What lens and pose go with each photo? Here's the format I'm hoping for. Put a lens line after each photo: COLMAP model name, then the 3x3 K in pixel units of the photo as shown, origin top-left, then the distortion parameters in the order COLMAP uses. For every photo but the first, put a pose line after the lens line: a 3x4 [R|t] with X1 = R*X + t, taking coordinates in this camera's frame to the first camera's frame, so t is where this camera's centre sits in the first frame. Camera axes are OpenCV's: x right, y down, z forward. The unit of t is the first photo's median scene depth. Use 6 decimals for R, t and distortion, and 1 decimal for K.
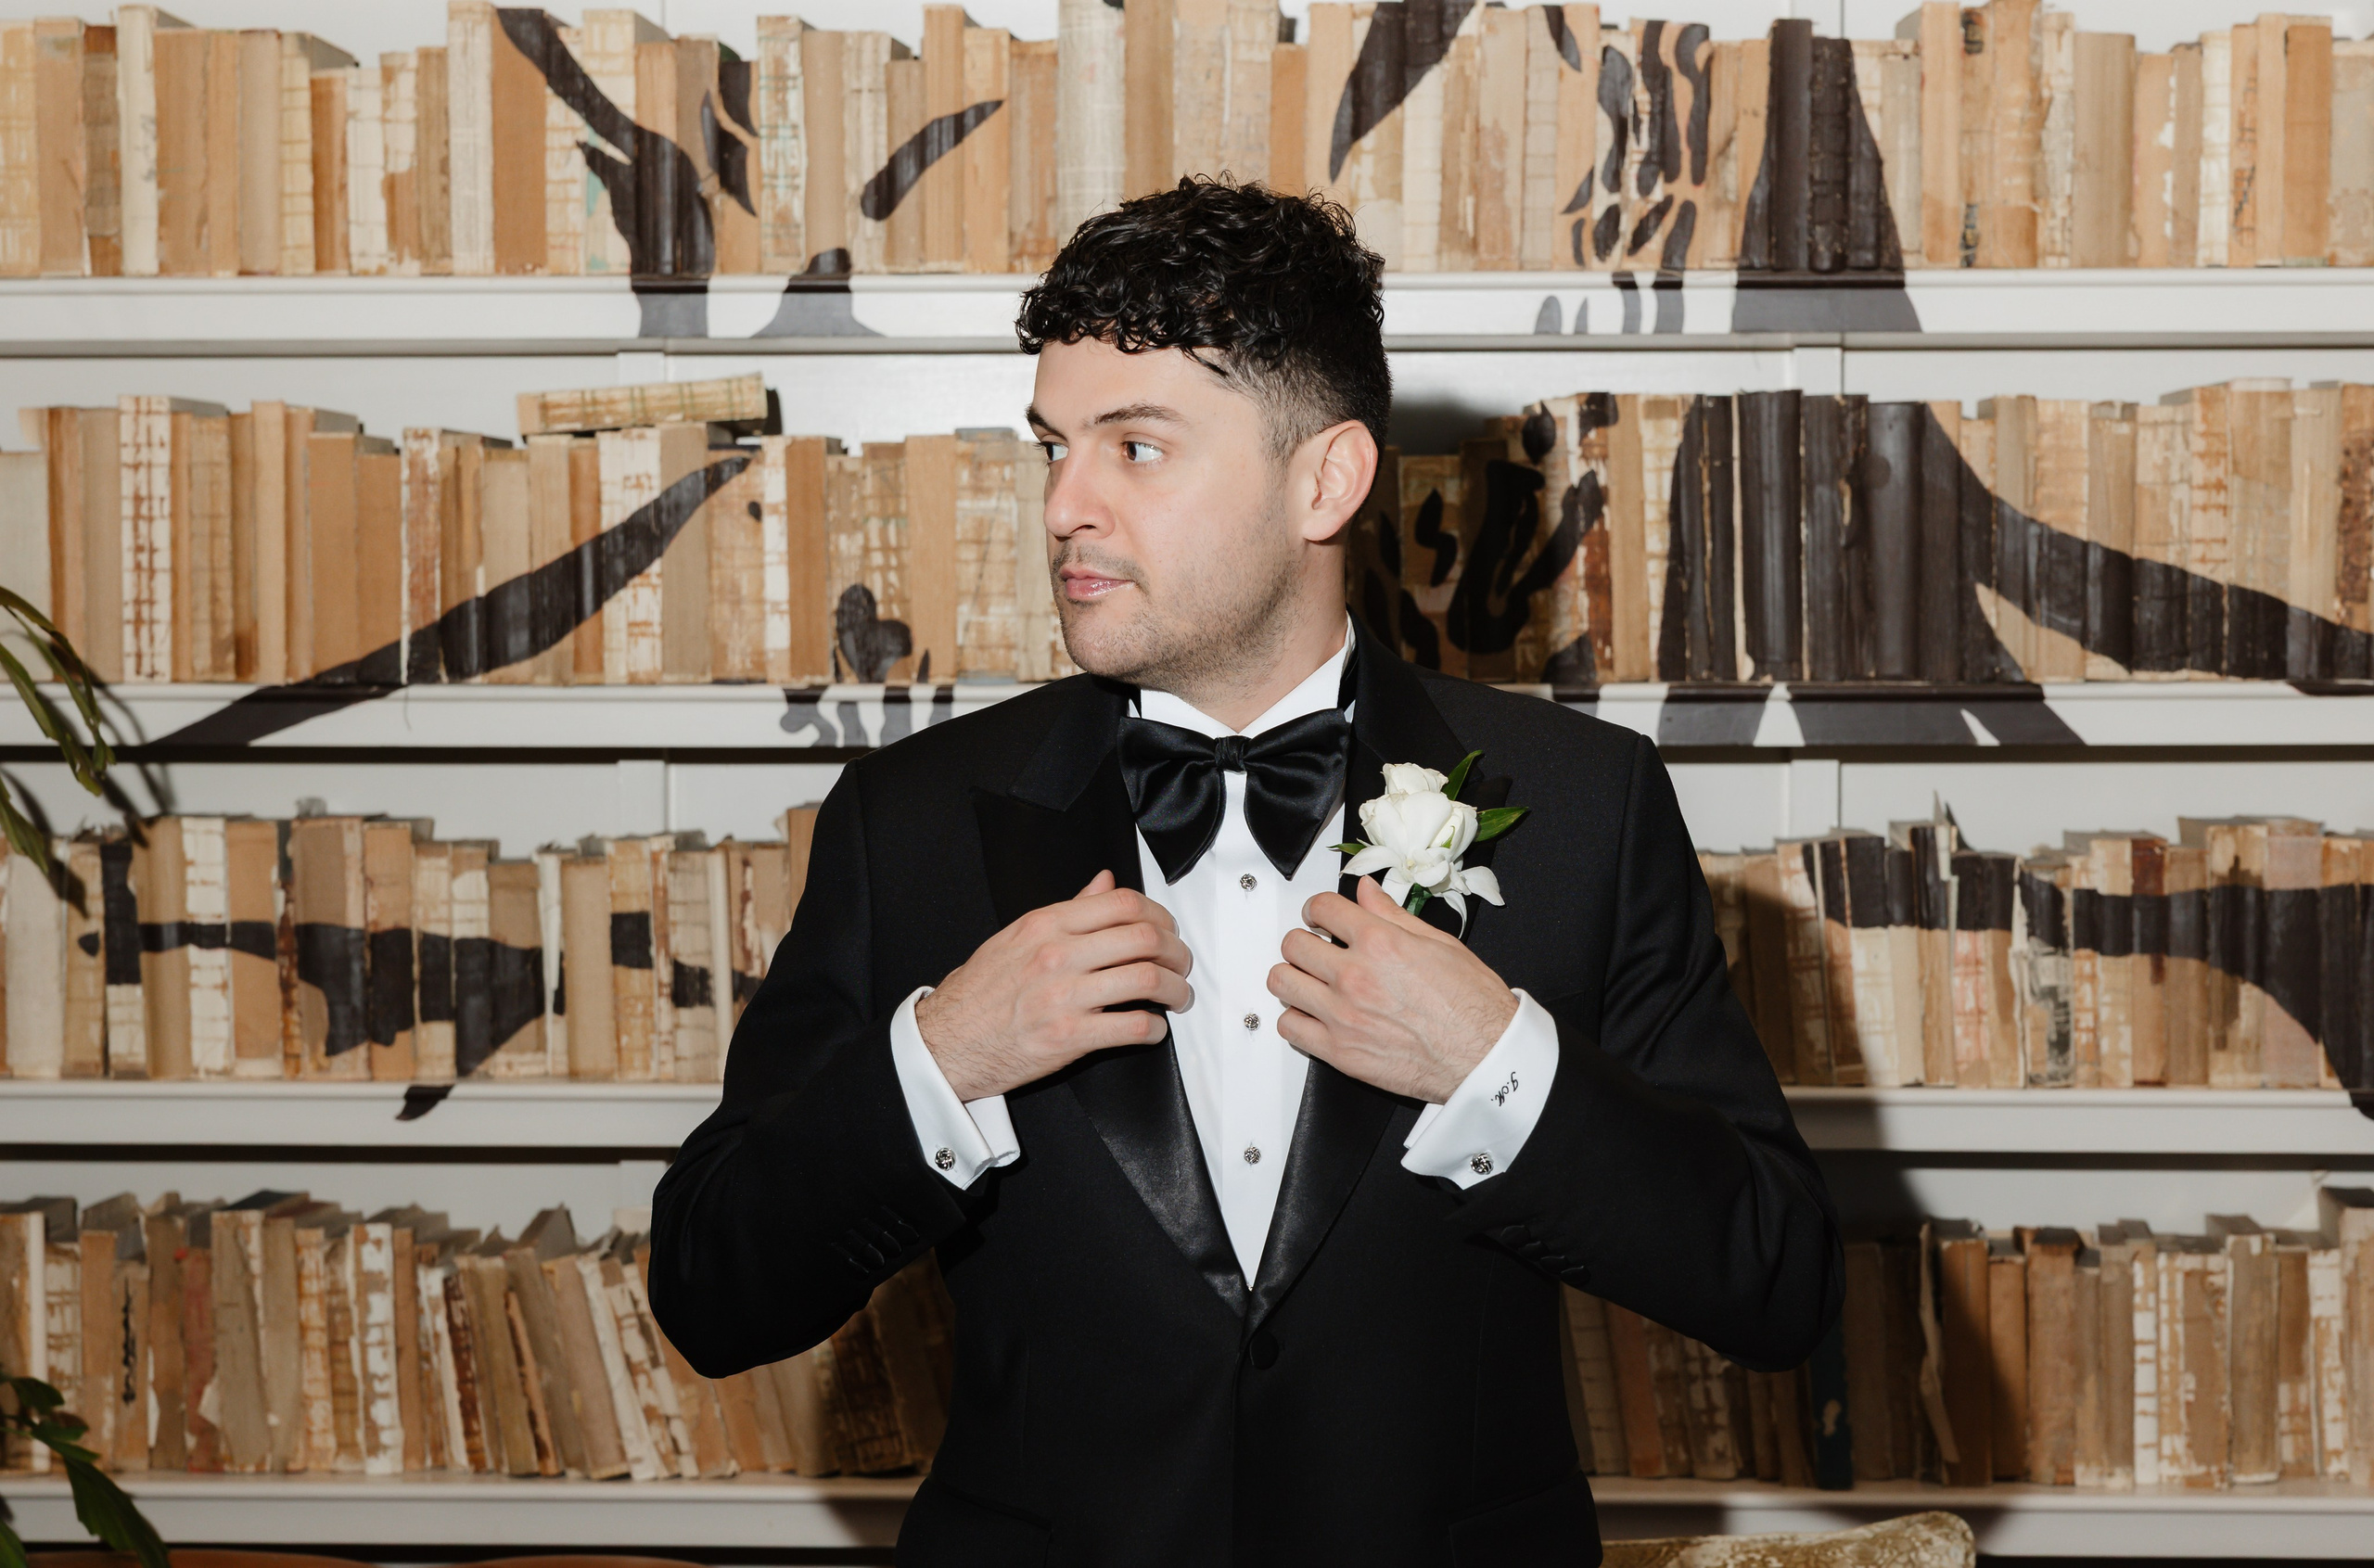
lens RADIAL K [[4808.9, 0, 1191.8], [0, 4808.9, 787.2], [0, 0, 1]] dist [0.007492, 0.000000]
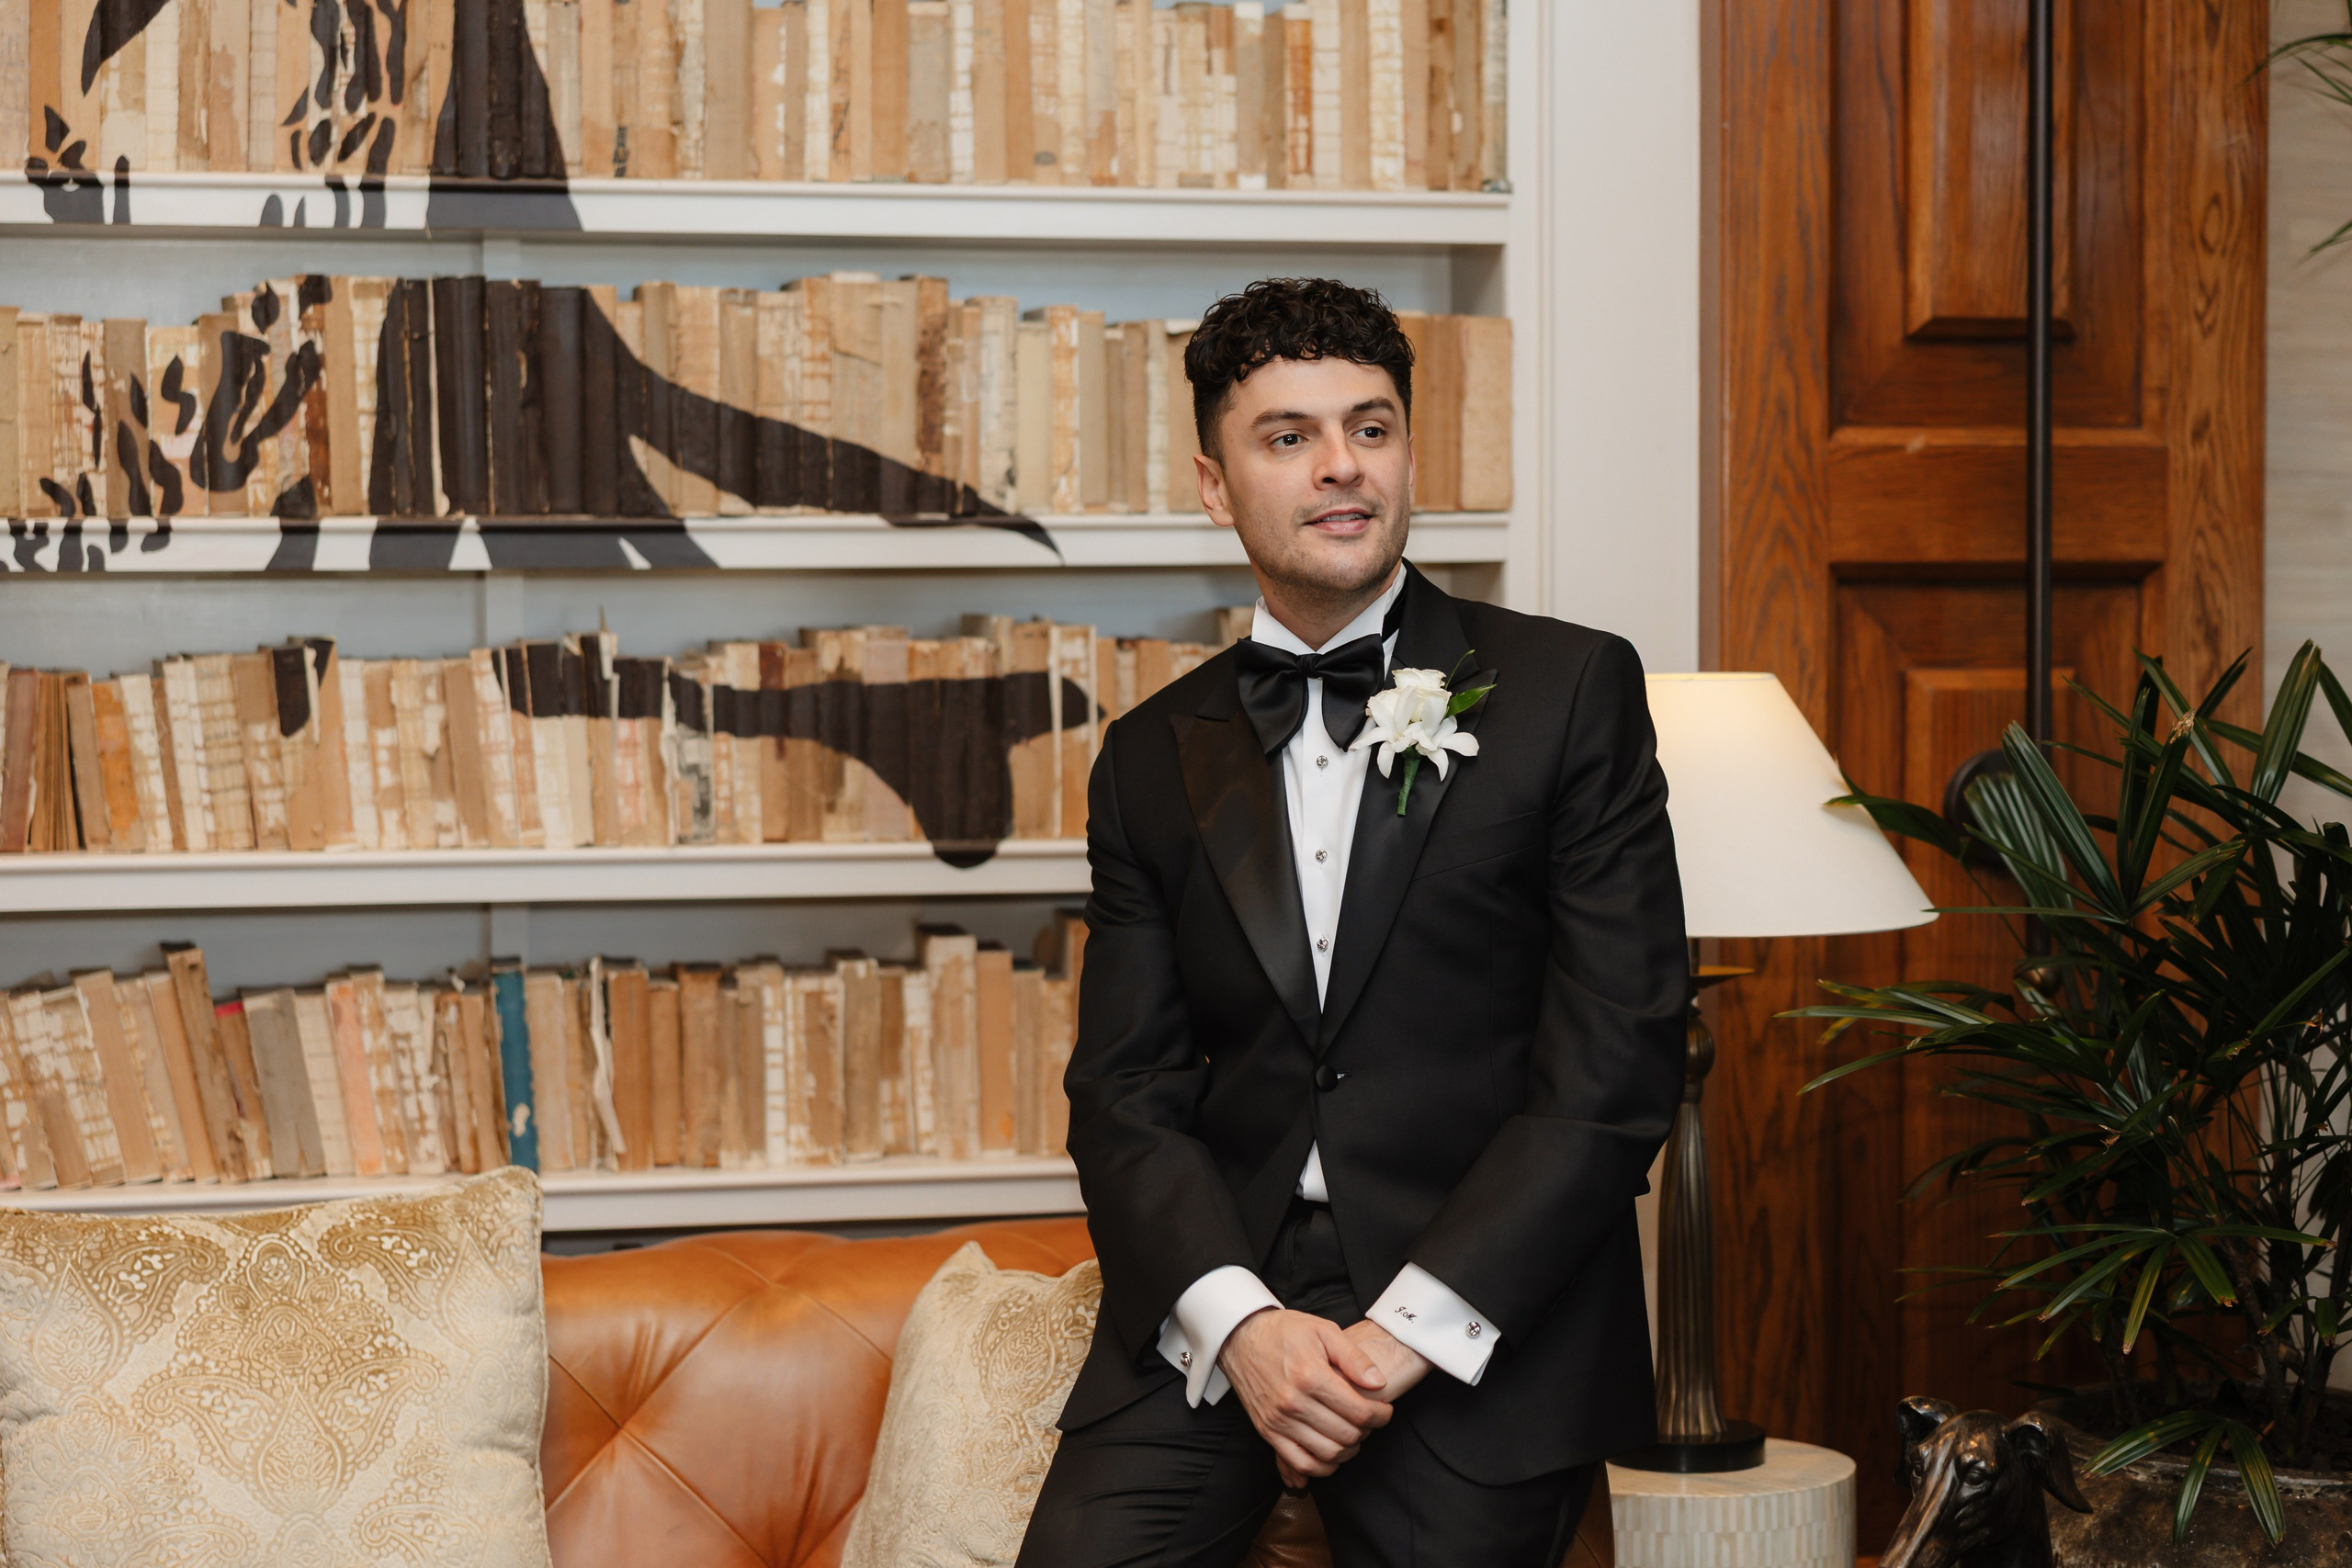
lens RADIAL K [[4340.1, 0, 1178.8], [0, 4340.1, 775.3], [0, 0, 1]] dist [-0.000455, 0.000000]
pose [[0.961752, -0.016774, 0.273407, -0.006565], [0.010417, 0.999641, 0.024687, 0.018209], [-0.273723, -0.020895, 0.961582, -0.104969]]
